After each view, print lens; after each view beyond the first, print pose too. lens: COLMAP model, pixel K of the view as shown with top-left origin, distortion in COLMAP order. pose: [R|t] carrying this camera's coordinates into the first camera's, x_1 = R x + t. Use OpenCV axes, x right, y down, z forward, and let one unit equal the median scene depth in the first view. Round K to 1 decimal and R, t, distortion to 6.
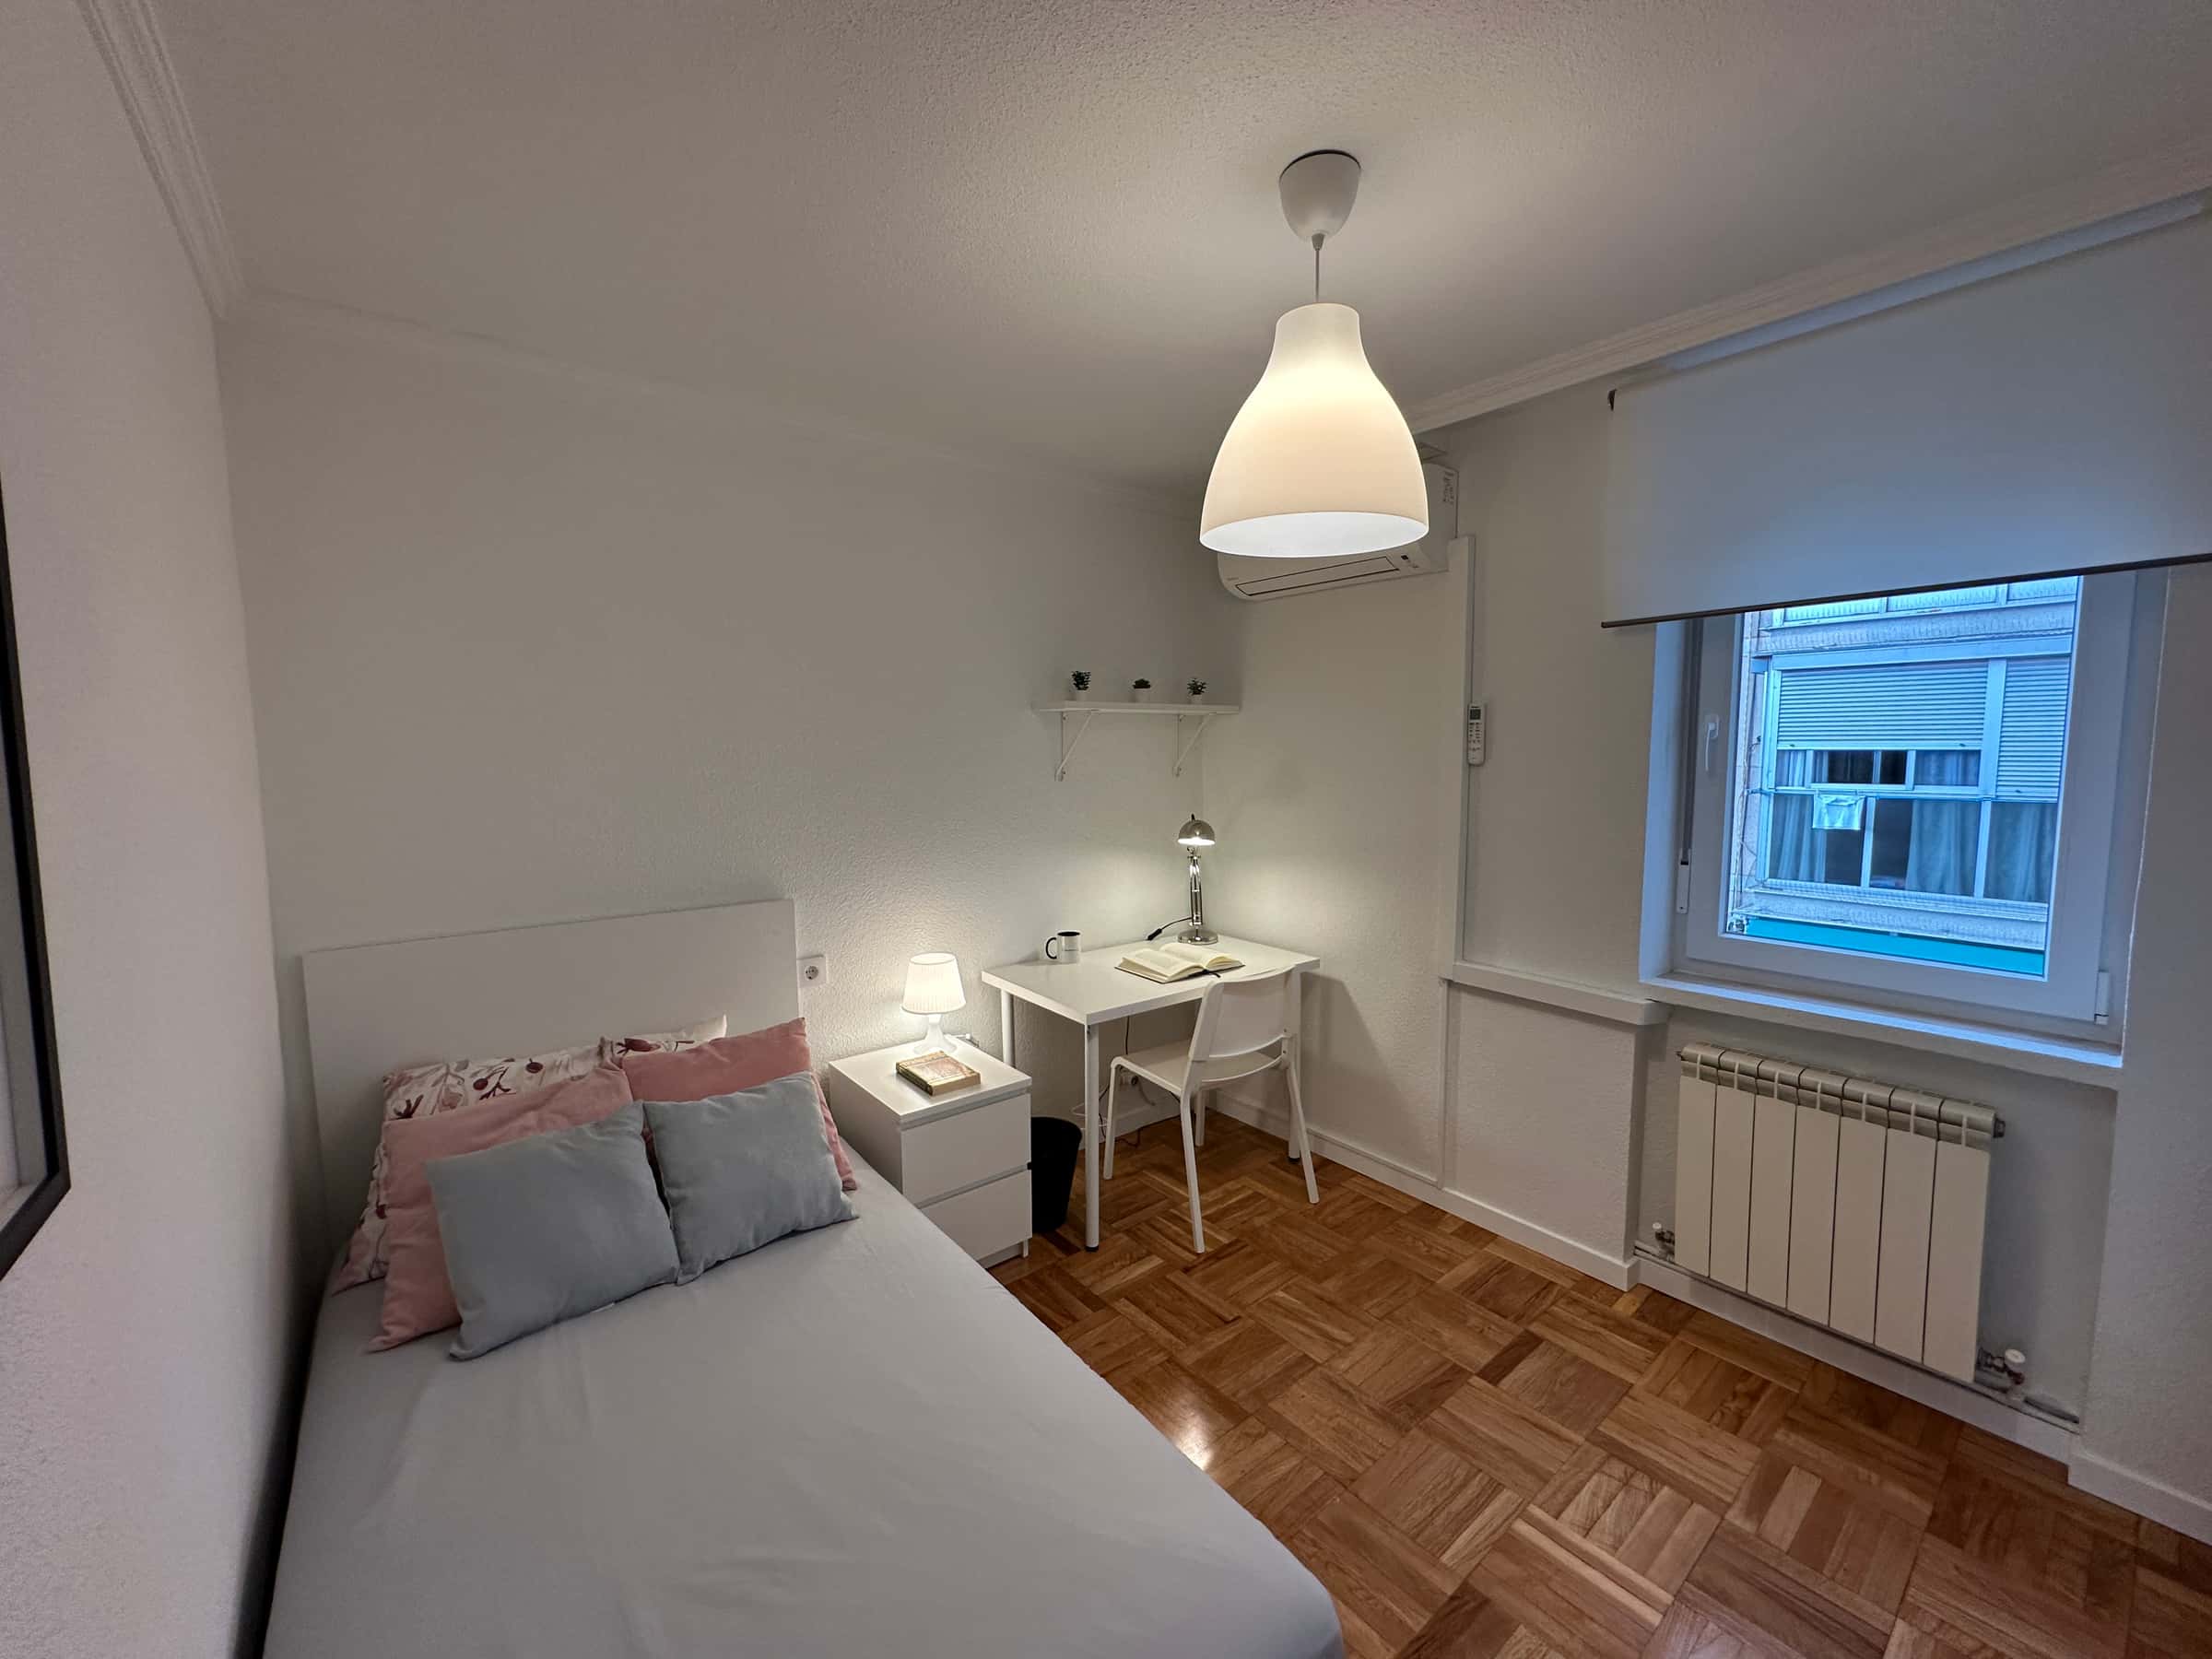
lens RADIAL K [[882.6, 0, 1106.0], [0, 882.6, 828.5], [0, 0, 1]] dist [-0.001702, -0.000346]
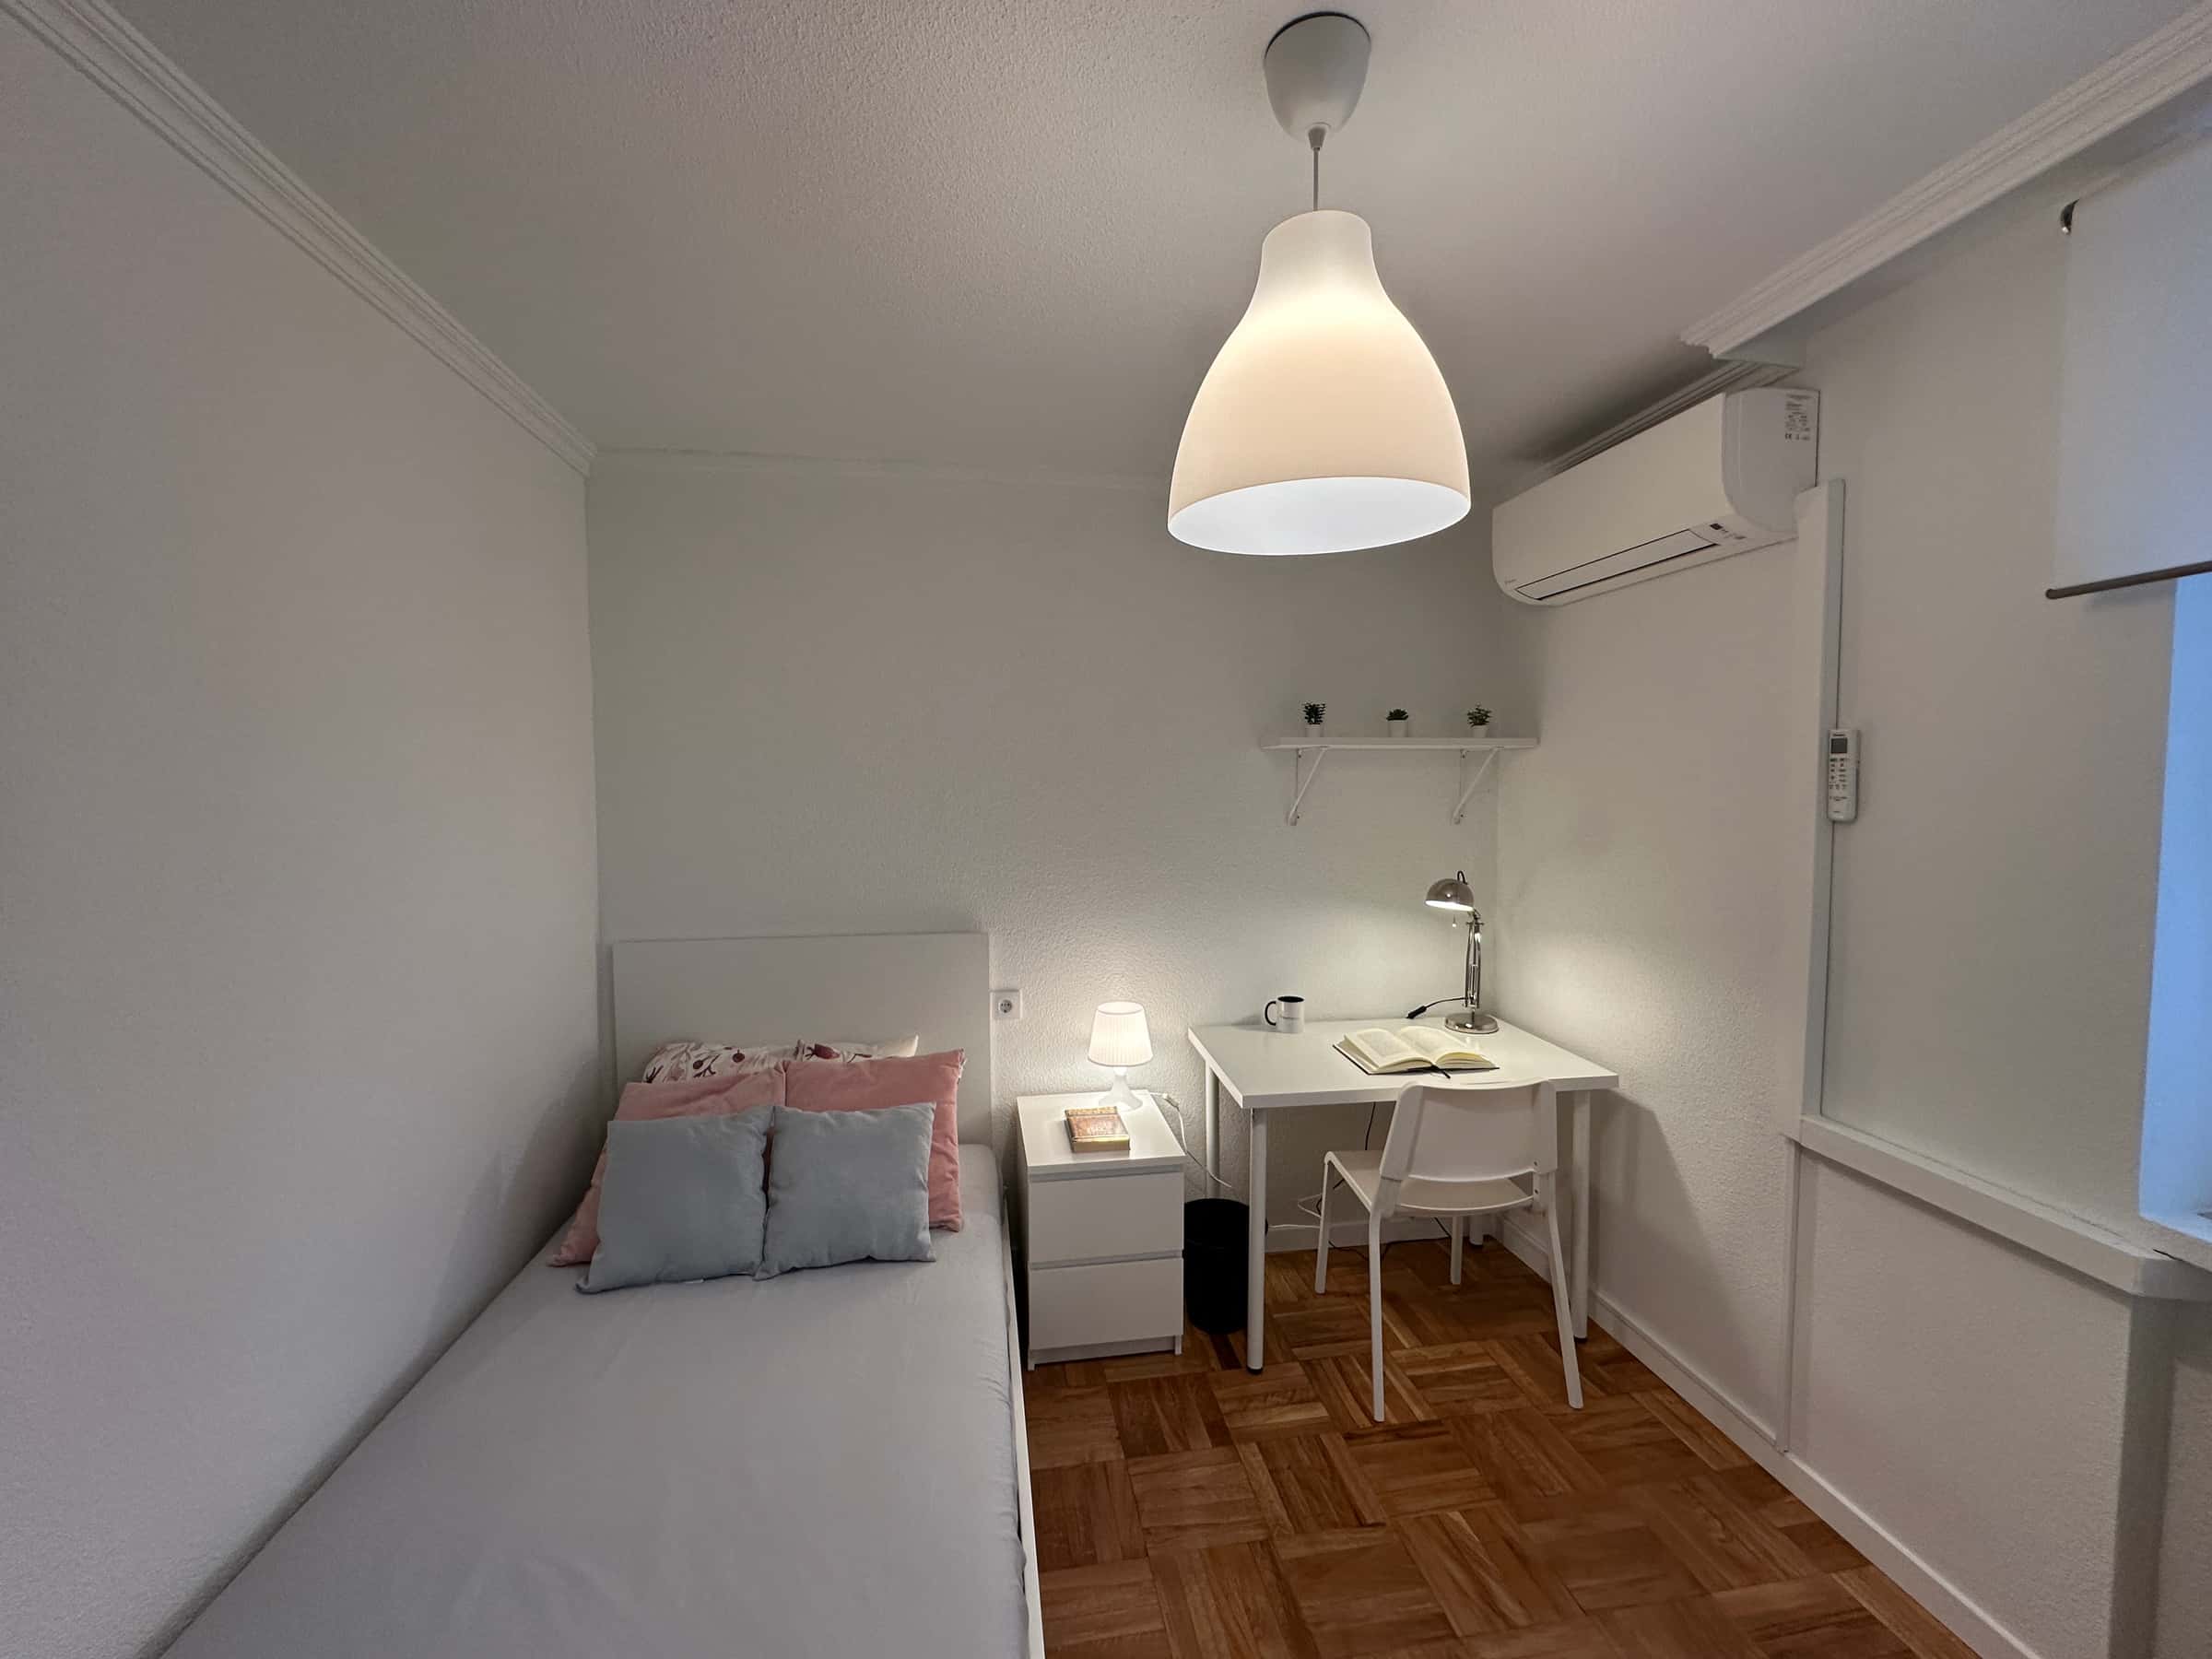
lens RADIAL K [[882.6, 0, 1106.0], [0, 882.6, 828.5], [0, 0, 1]] dist [-0.001702, -0.000346]
pose [[0.867084, 0.031177, -0.497185, 0.272709], [-0.050869, 0.998364, -0.026111, -0.022268], [0.495557, 0.047932, 0.867252, 0.157248]]
